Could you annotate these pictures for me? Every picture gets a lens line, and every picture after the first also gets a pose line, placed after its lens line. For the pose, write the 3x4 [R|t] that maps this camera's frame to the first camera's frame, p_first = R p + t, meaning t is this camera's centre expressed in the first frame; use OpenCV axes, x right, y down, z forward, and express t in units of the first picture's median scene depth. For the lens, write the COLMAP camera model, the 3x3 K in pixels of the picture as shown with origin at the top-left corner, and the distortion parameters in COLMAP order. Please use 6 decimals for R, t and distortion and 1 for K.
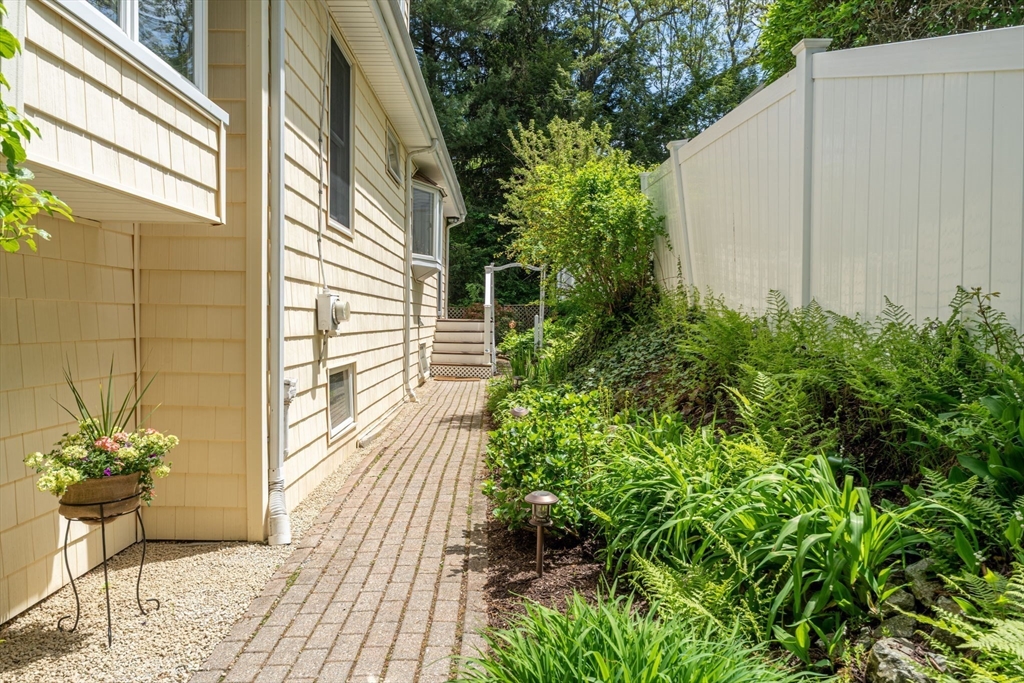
lens RADIAL K [[462.7, 0, 514.9], [0, 462.7, 328.5], [0, 0, 1]] dist [-0.002625, -0.000335]
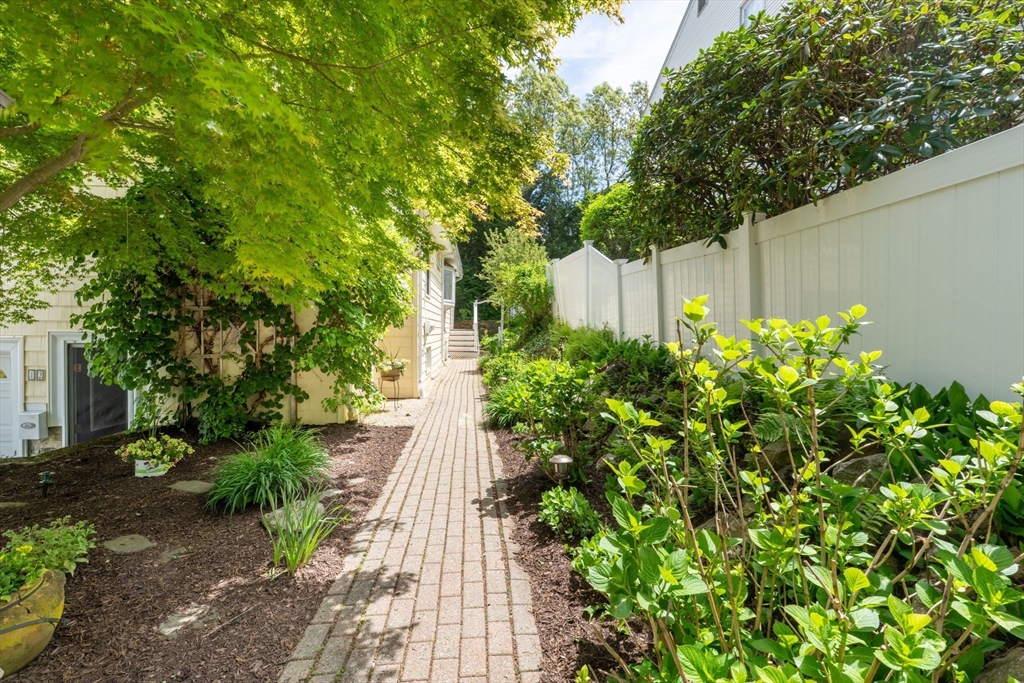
lens RADIAL K [[462.7, 0, 514.9], [0, 462.7, 328.5], [0, 0, 1]] dist [-0.002625, -0.000335]
pose [[0.996089, -0.005717, 0.088173, -0.070206], [0.007204, 0.999837, -0.016555, 0.012146], [-0.088064, 0.017126, 0.995968, -1.100730]]
